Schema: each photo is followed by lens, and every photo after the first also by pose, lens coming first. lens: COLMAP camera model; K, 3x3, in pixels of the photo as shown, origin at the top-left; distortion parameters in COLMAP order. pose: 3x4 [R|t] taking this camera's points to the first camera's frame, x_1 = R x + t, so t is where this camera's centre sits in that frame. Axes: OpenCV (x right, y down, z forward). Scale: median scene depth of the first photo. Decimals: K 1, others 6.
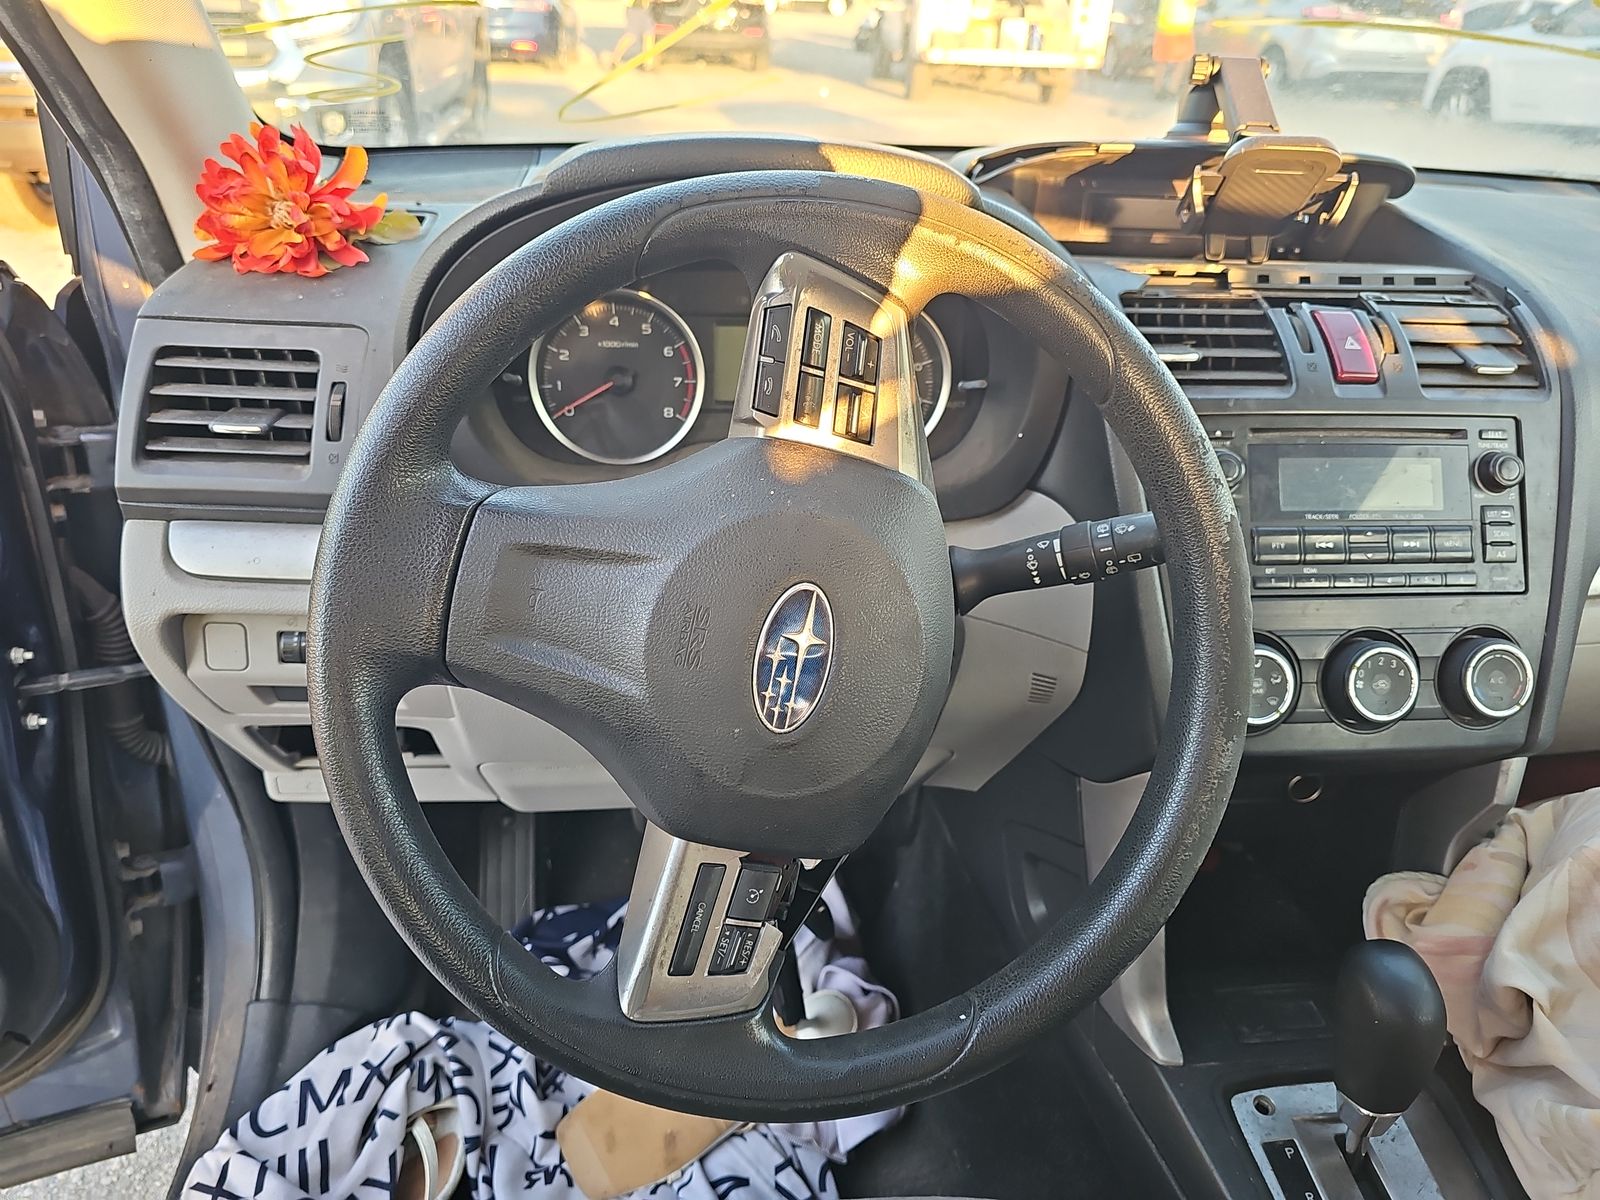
lens RADIAL K [[1052.8, 0, 793.8], [0, 1052.8, 590.9], [0, 0, 1]] dist [0.017932, -0.012414]
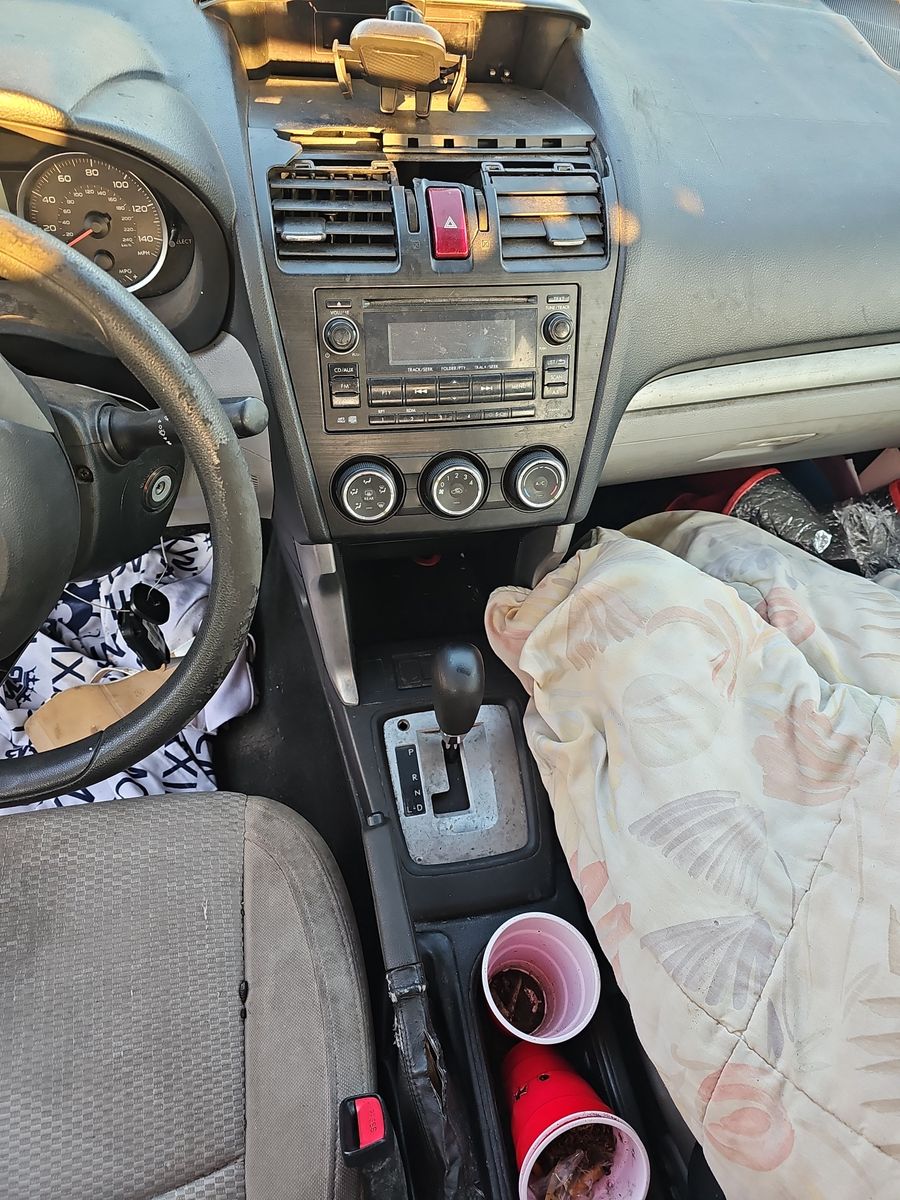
lens RADIAL K [[789.6, 0, 449.9], [0, 789.6, 596.5], [0, 0, 1]] dist [0.017932, -0.012414]
pose [[0.994748, -0.034905, 0.096223, 0.419128], [-0.009507, 0.904488, 0.426392, -0.233097], [-0.101916, -0.425067, 0.899406, -0.036117]]
